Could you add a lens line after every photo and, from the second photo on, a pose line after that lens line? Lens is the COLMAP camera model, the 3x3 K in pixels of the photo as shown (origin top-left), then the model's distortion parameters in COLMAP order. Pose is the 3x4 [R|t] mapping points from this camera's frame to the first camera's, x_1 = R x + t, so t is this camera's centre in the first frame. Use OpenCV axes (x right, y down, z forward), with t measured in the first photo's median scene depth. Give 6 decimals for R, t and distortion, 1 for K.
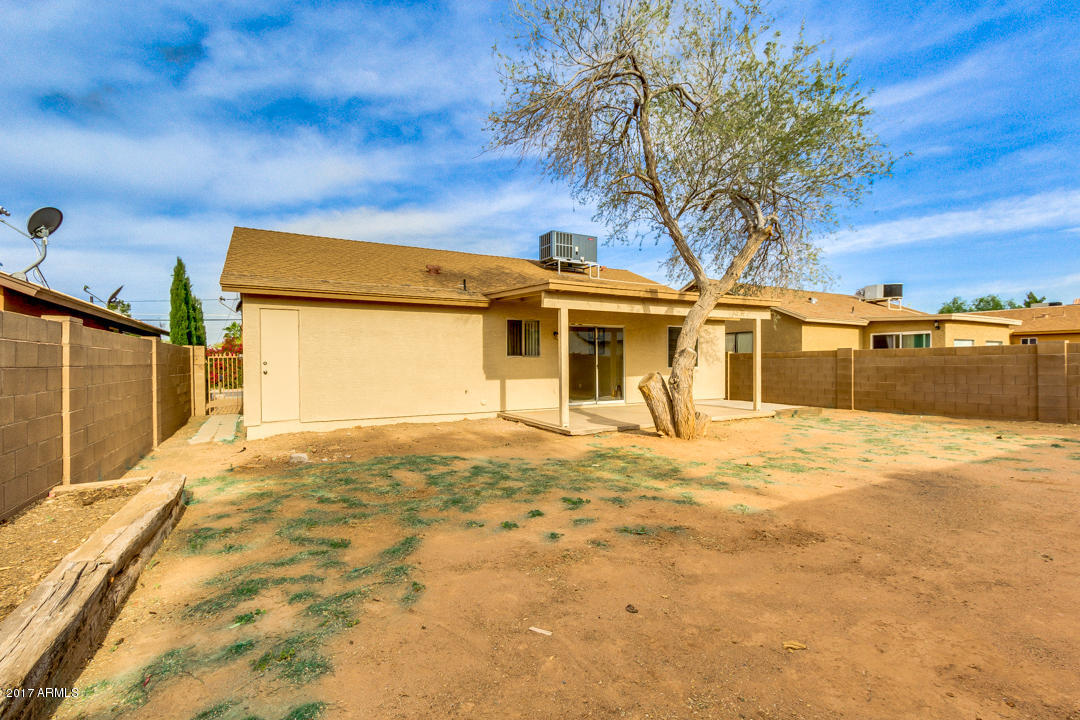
lens RADIAL K [[492.1, 0, 545.9], [0, 492.1, 366.1], [0, 0, 1]] dist [-0.002667, -0.000241]
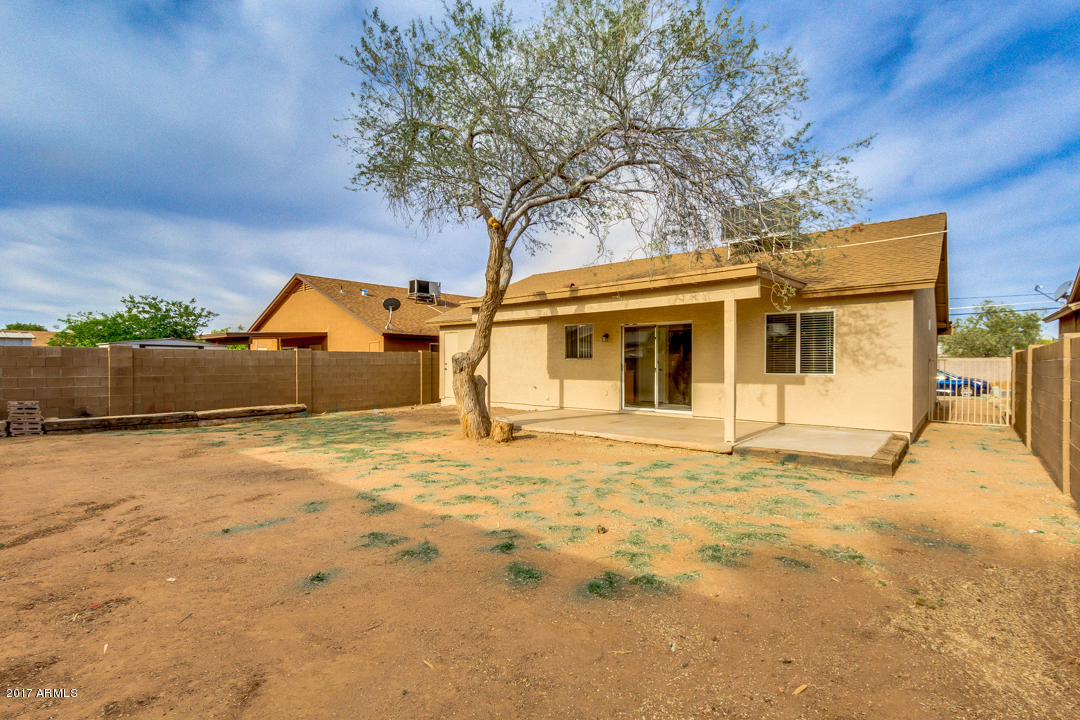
lens RADIAL K [[492.1, 0, 545.9], [0, 492.1, 366.1], [0, 0, 1]] dist [-0.002667, -0.000241]
pose [[0.359289, 0.011736, -0.933152, 0.963594], [-0.007982, 0.999923, 0.009503, -0.013750], [0.933192, 0.004034, 0.359355, 0.552452]]
